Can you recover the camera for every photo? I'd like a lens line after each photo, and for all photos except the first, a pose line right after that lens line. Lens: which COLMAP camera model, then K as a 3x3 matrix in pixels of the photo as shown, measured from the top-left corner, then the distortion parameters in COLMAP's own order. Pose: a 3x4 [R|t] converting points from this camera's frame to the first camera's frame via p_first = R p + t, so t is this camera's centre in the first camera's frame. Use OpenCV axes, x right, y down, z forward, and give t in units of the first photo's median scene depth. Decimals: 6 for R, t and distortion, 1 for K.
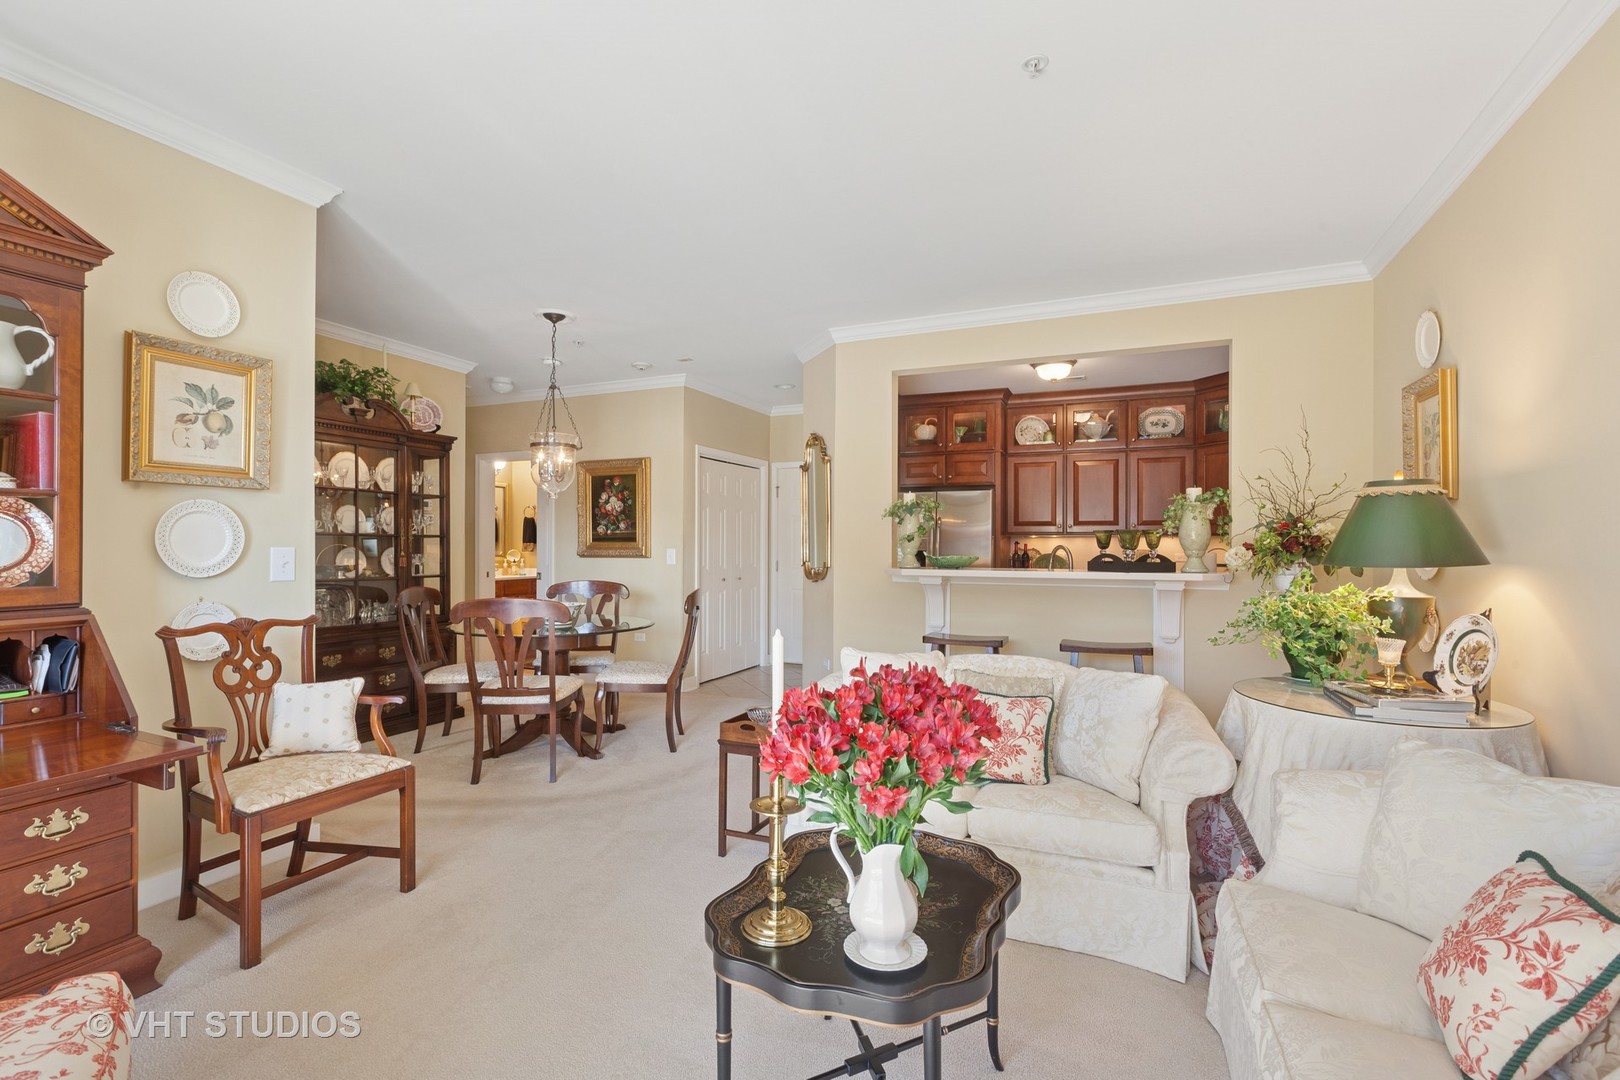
lens RADIAL K [[731.9, 0, 811.8], [0, 731.9, 535.6], [0, 0, 1]] dist [-0.000654, -0.000630]
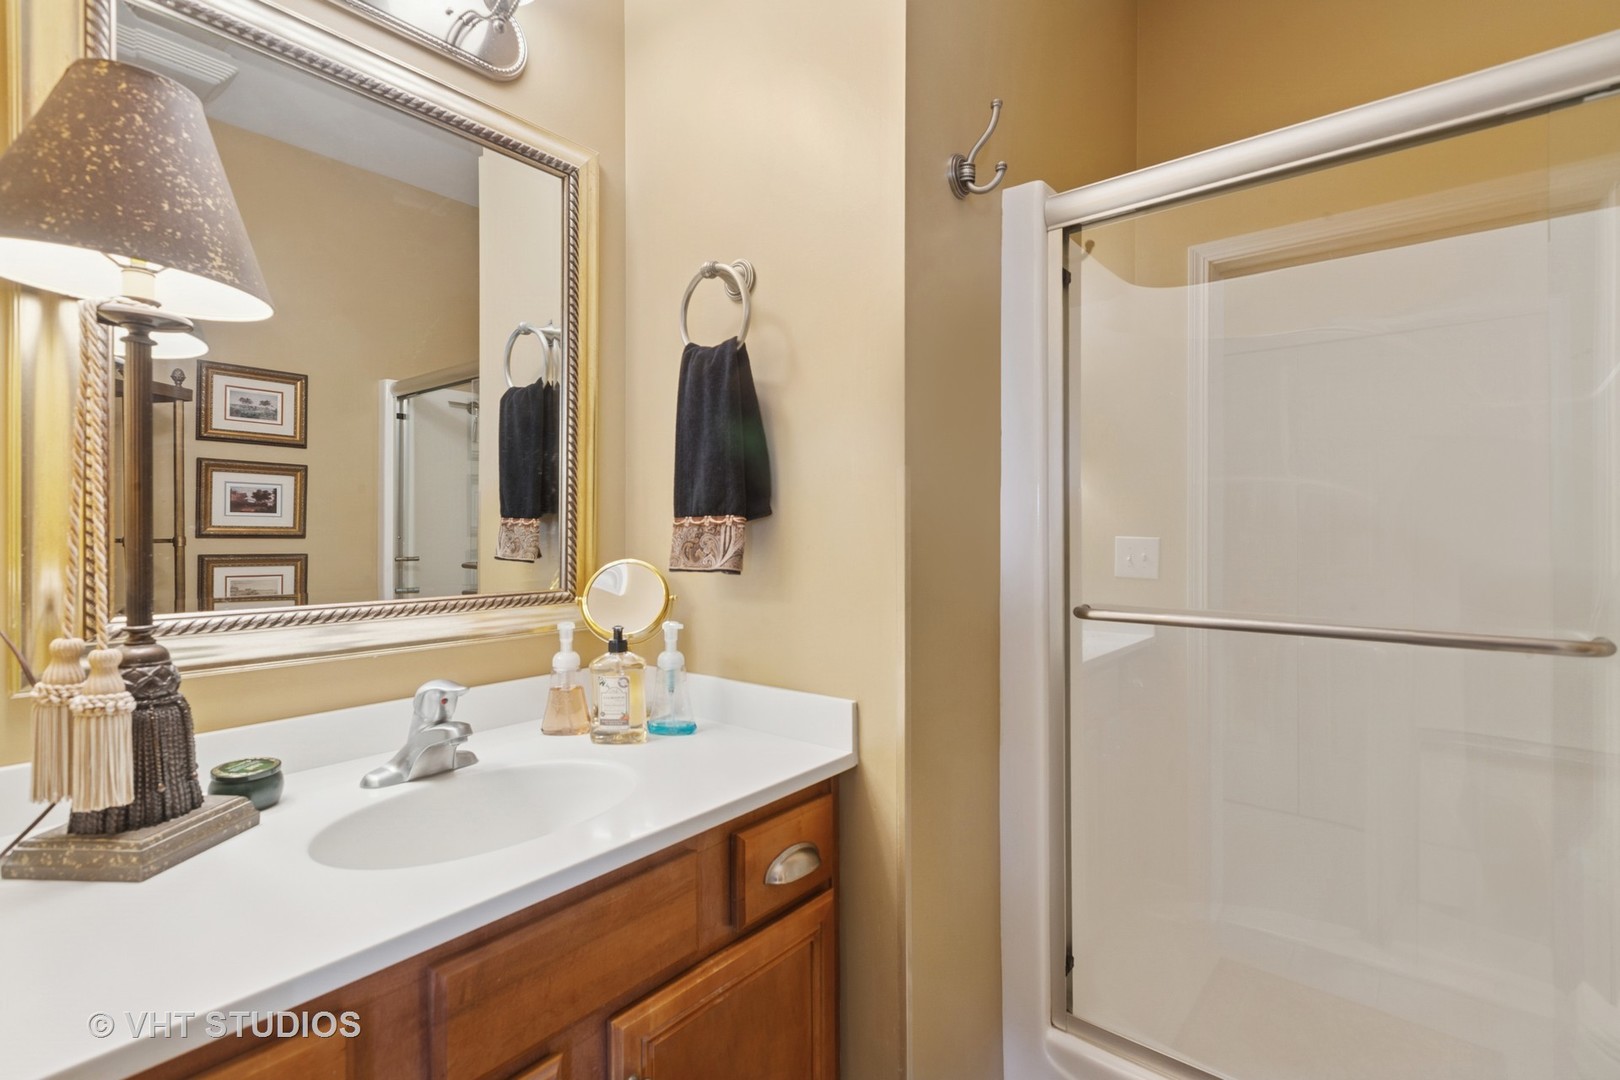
lens RADIAL K [[731.9, 0, 810.6], [0, 731.9, 534.4], [0, 0, 1]] dist [-0.000654, -0.000630]
pose [[0.962369, 0.004883, -0.271704, -0.326658], [-0.002223, 0.999947, 0.010097, 0.011802], [0.271739, -0.009113, 0.962328, 0.861754]]
